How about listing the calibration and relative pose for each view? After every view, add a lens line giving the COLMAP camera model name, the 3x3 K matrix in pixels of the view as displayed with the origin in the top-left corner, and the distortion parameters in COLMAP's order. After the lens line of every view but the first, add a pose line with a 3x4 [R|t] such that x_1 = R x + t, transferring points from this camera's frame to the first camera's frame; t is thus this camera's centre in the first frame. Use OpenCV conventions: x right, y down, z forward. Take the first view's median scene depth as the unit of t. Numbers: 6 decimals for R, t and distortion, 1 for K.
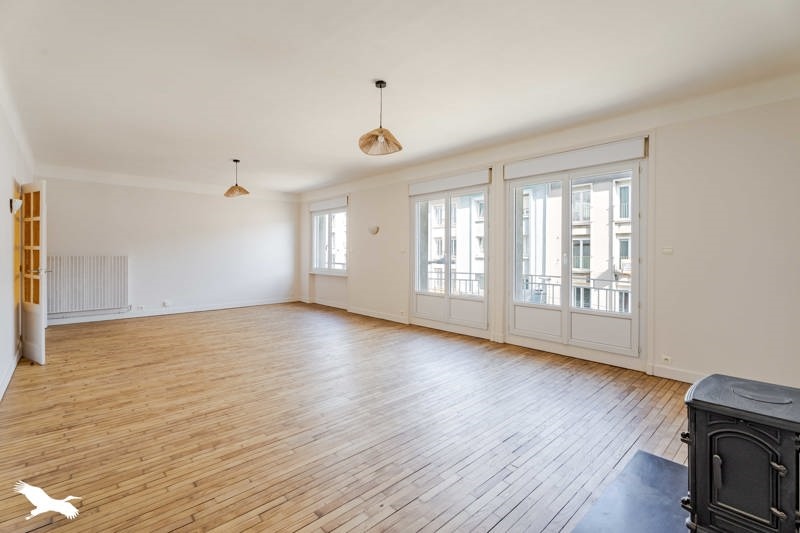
lens RADIAL K [[361.7, 0, 399.5], [0, 361.7, 264.3], [0, 0, 1]] dist [0.004101, 0.000208]
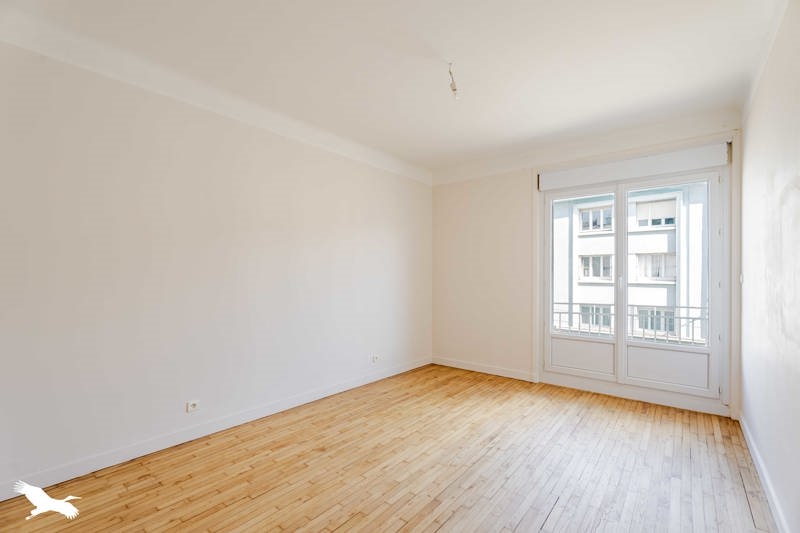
lens RADIAL K [[361.7, 0, 399.4], [0, 361.7, 273.0], [0, 0, 1]] dist [0.004101, 0.000208]
pose [[0.989679, 0.004774, 0.143224, -0.226994], [0.001396, 0.999076, -0.042951, -0.006403], [-0.143296, 0.042707, 0.988758, 0.257175]]
